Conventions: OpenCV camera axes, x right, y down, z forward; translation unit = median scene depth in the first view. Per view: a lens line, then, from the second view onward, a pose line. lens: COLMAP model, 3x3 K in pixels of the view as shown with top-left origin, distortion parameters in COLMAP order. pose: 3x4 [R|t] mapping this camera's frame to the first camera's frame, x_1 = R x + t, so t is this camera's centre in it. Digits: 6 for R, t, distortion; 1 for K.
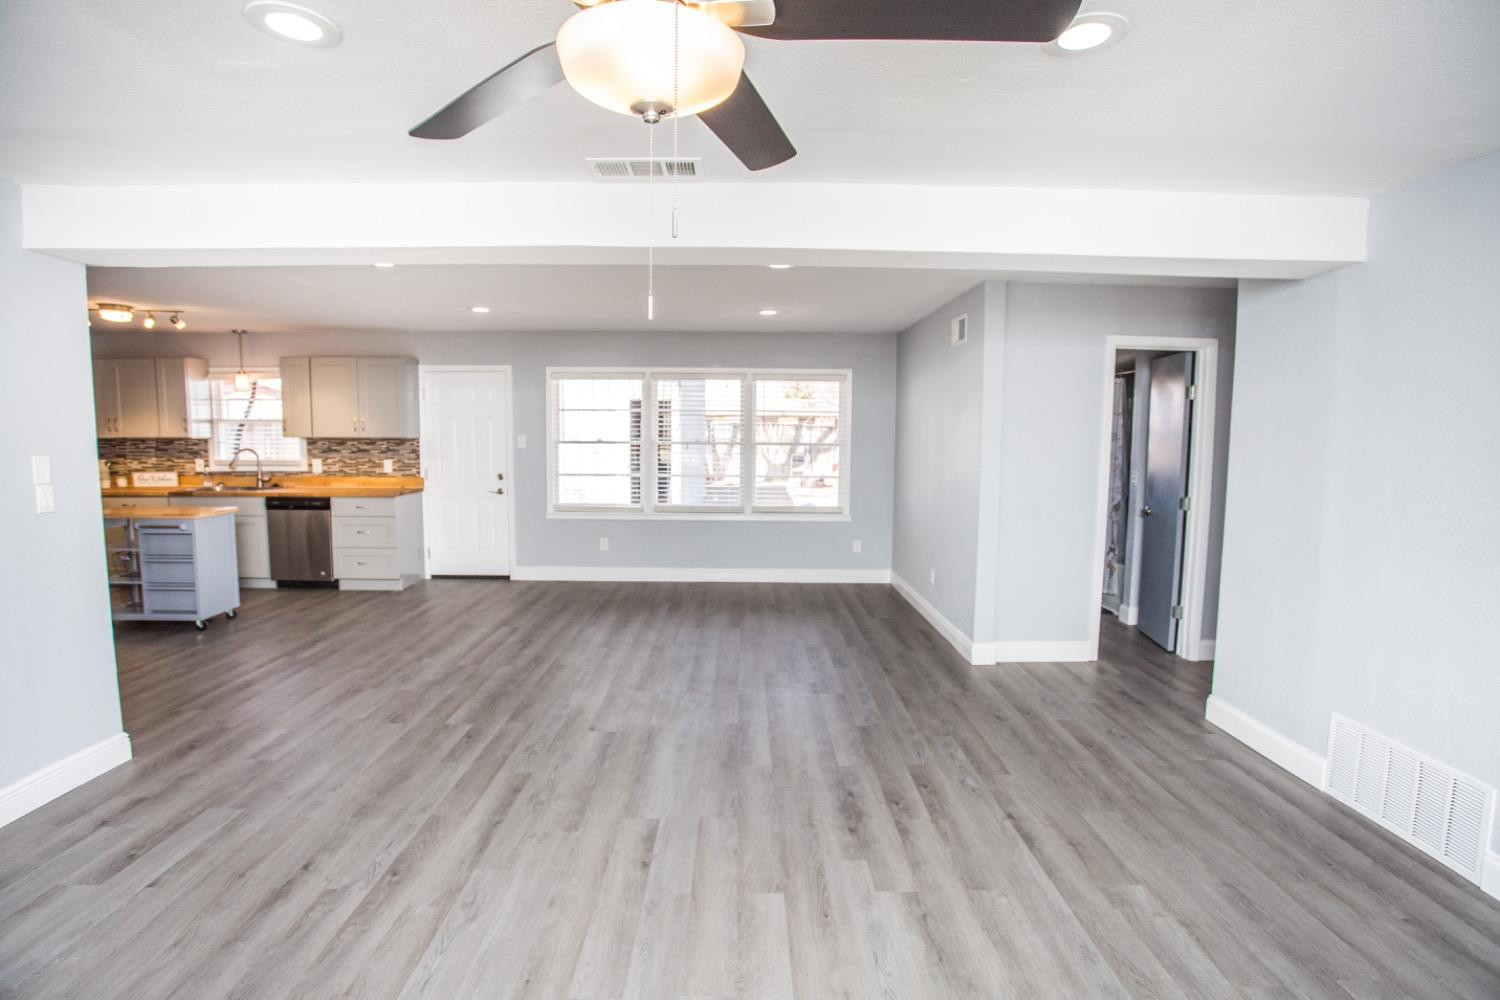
lens RADIAL K [[724.7, 0, 743.2], [0, 724.7, 501.8], [0, 0, 1]] dist [-0.068860, 0.026597]
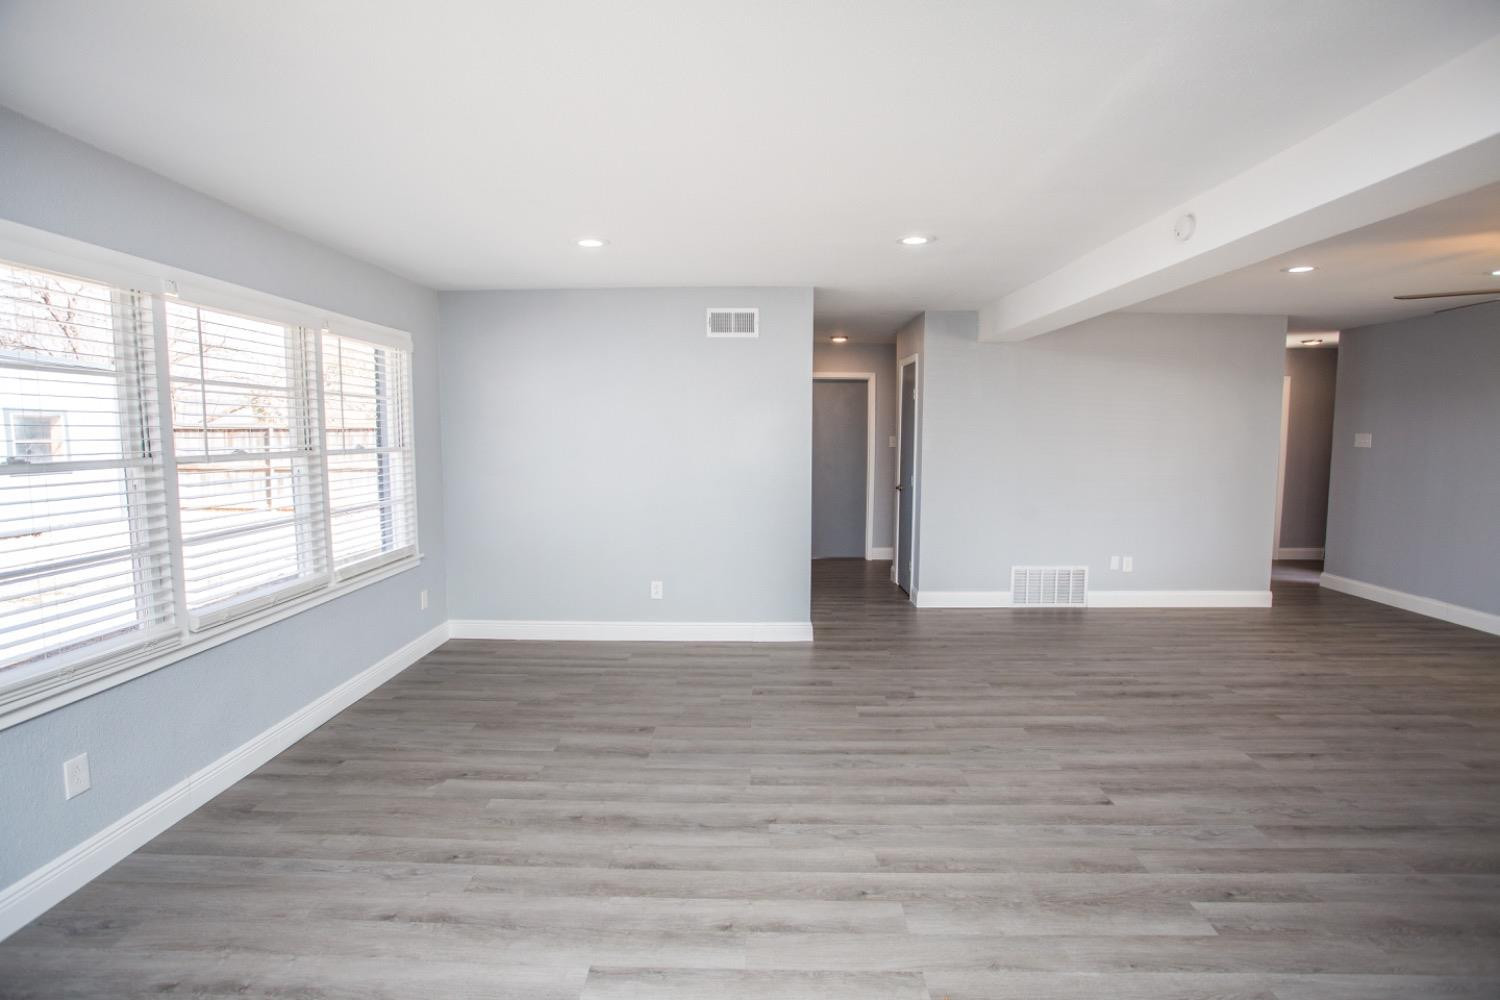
lens RADIAL K [[724.7, 0, 741.8], [0, 724.7, 498.9], [0, 0, 1]] dist [-0.068860, 0.026597]
pose [[0.029581, -0.101969, 0.994348, -0.920626], [0.099430, 0.990149, 0.098580, -0.127974], [-0.994605, 0.095952, 0.039428, 1.280383]]
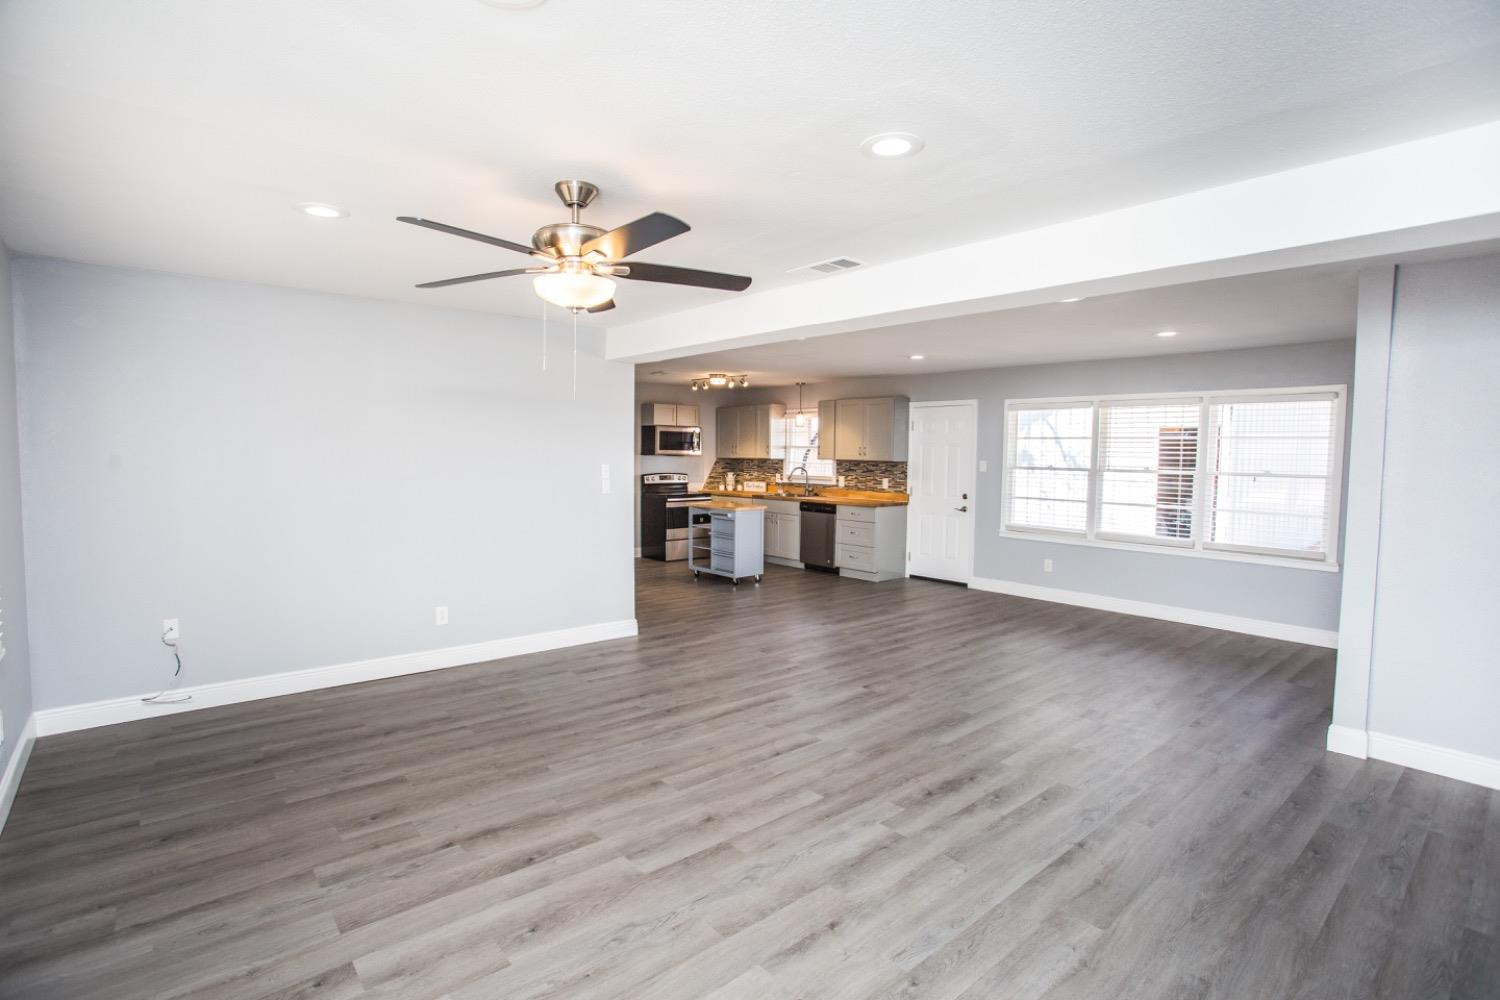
lens RADIAL K [[724.7, 0, 746.6], [0, 724.7, 503.7], [0, 0, 1]] dist [-0.068860, 0.026597]
pose [[0.645883, 0.054368, -0.761498, 0.585955], [-0.082471, 0.996593, 0.001203, 0.006788], [0.758968, 0.062024, 0.648167, -0.010321]]
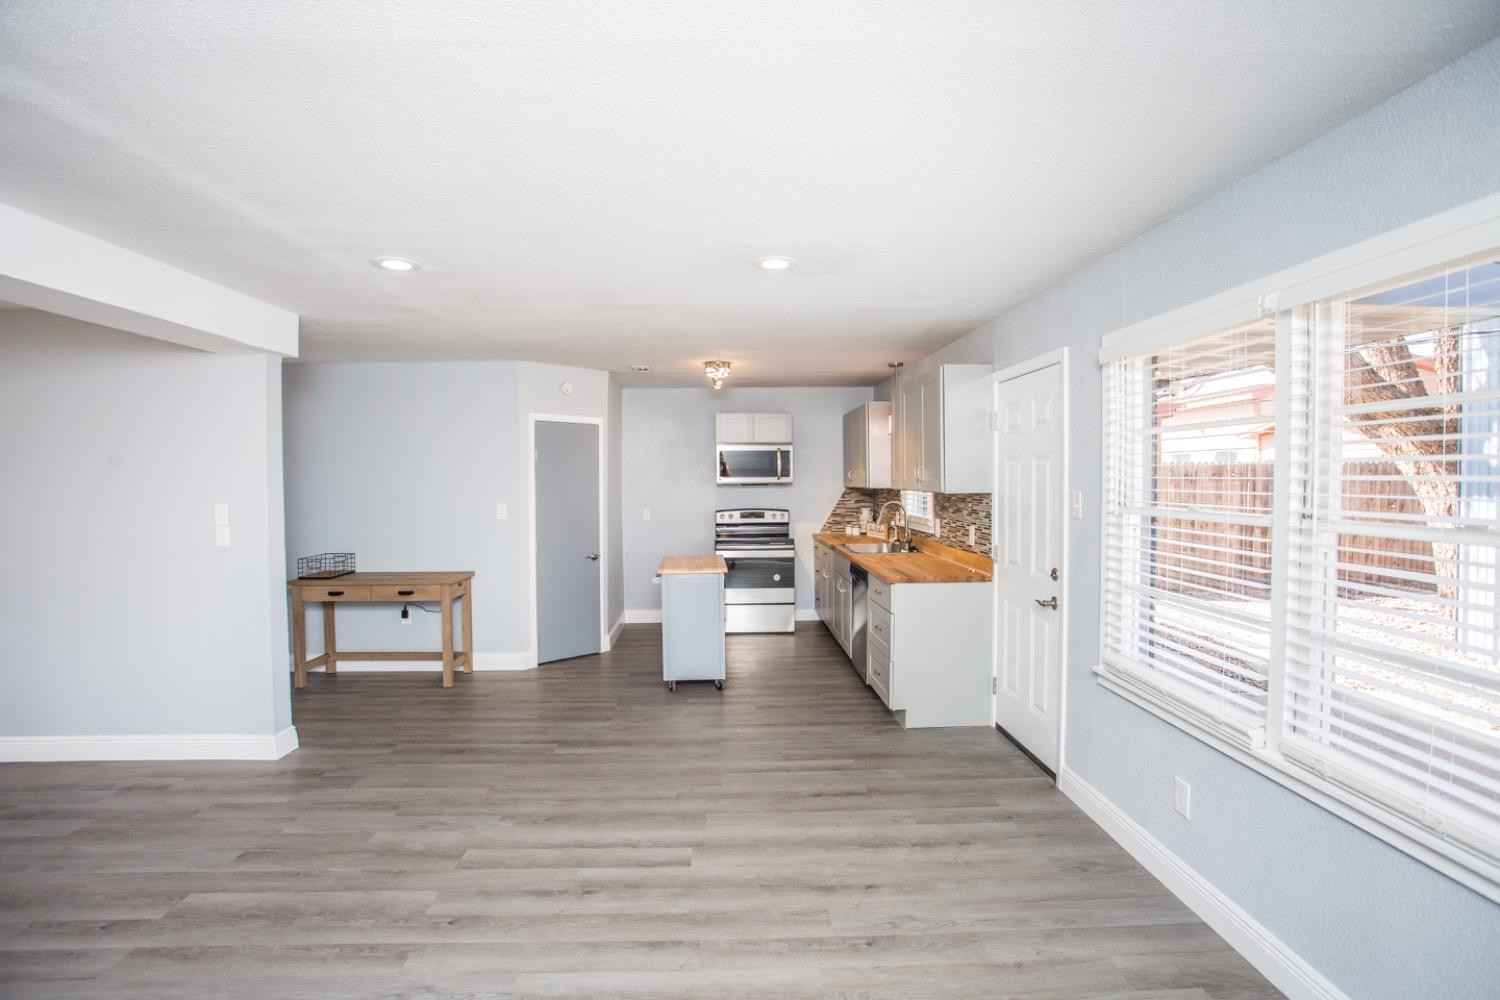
lens RADIAL K [[724.7, 0, 746.8], [0, 724.7, 507.1], [0, 0, 1]] dist [-0.068860, 0.026597]
pose [[0.034942, 0.033620, -0.998824, 0.276253], [-0.092345, 0.995267, 0.030270, -0.143707], [0.995114, 0.091178, 0.037881, 1.440260]]
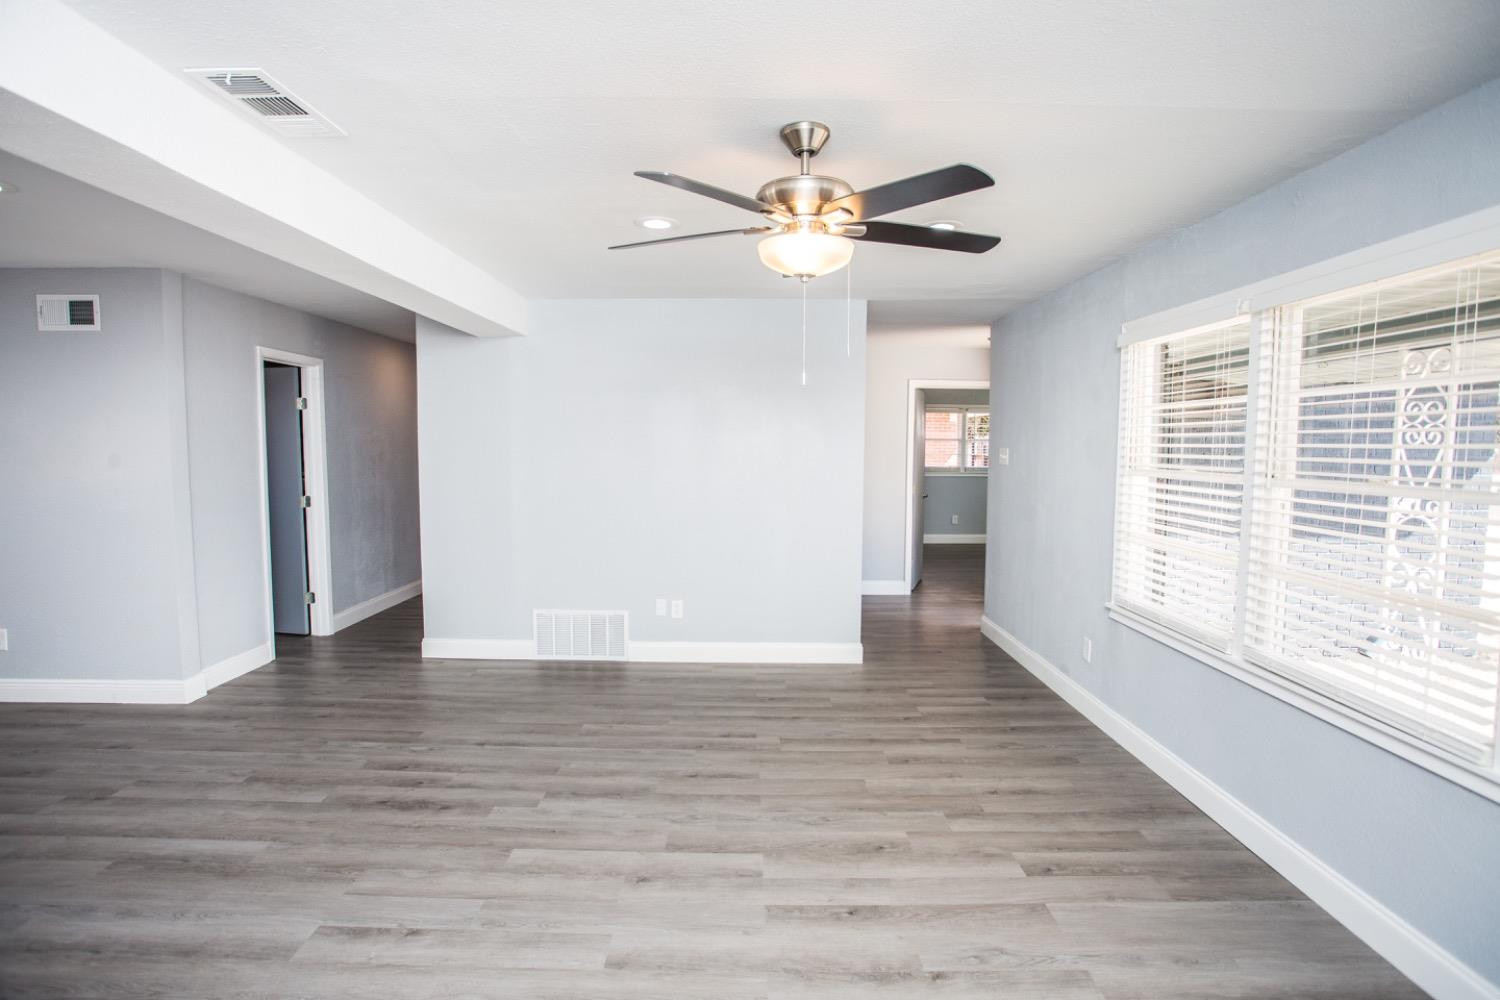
lens RADIAL K [[724.7, 0, 749.3], [0, 724.7, 493.8], [0, 0, 1]] dist [-0.068860, 0.026597]
pose [[0.007640, -0.075918, 0.997085, -0.624948], [0.092676, 0.992876, 0.074888, -0.036001], [-0.995667, 0.091833, 0.014622, 0.342432]]
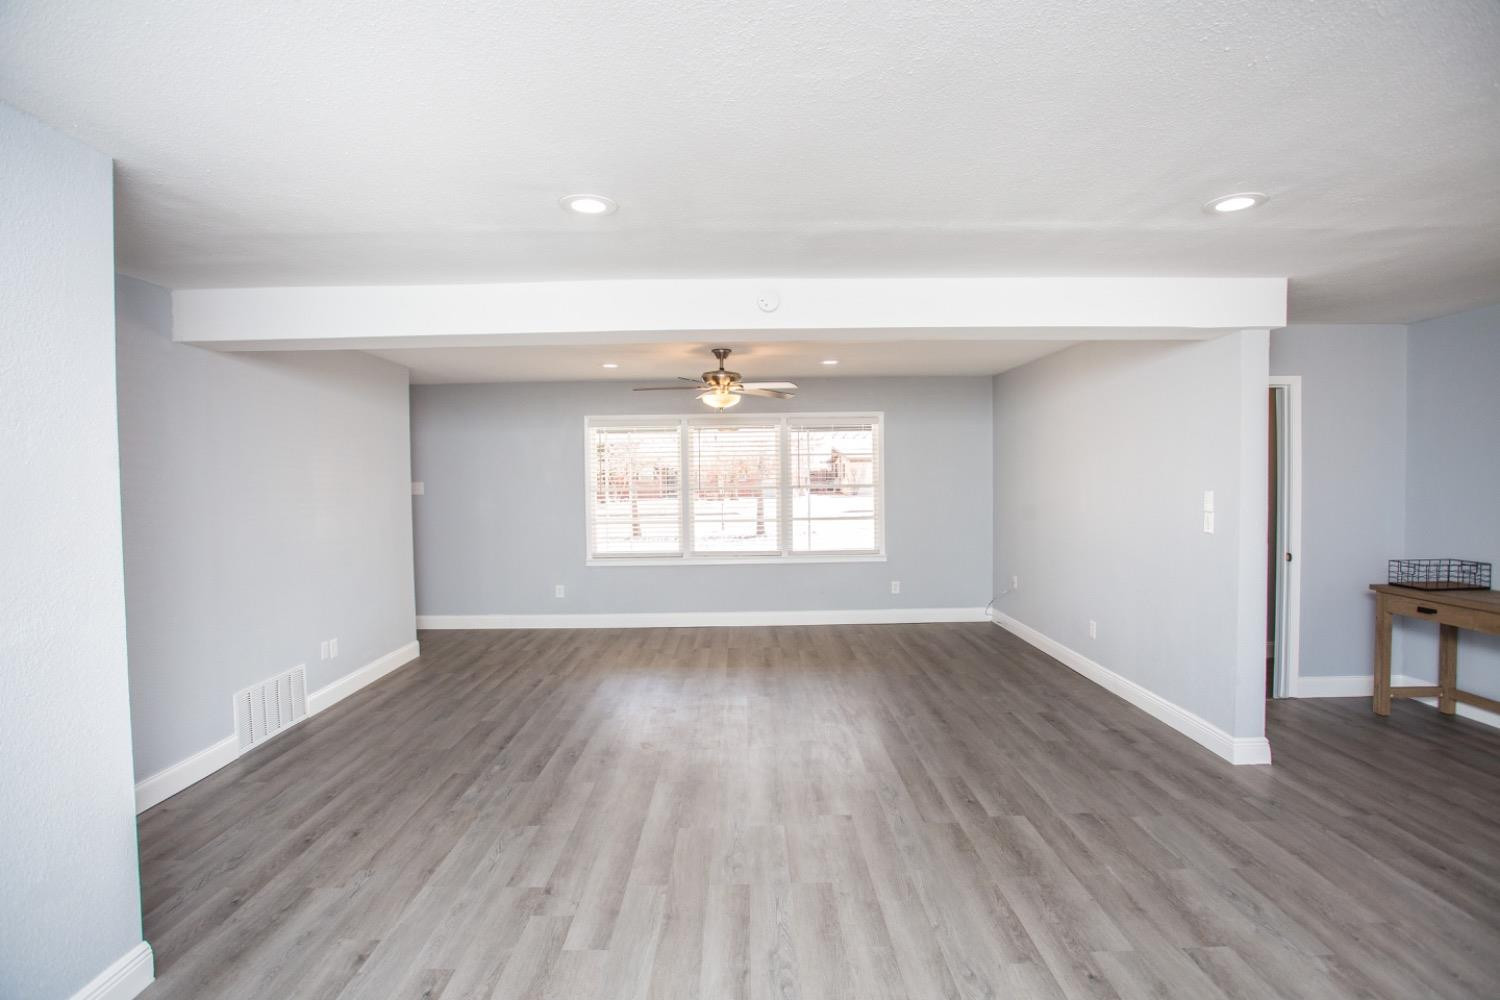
lens RADIAL K [[724.7, 0, 744.9], [0, 724.7, 501.1], [0, 0, 1]] dist [-0.068860, 0.026597]
pose [[-0.999981, 0.006163, 0.000209, -0.083395], [0.006133, 0.990511, 0.137295, -0.175410], [0.000639, 0.137294, -0.990530, 1.726910]]
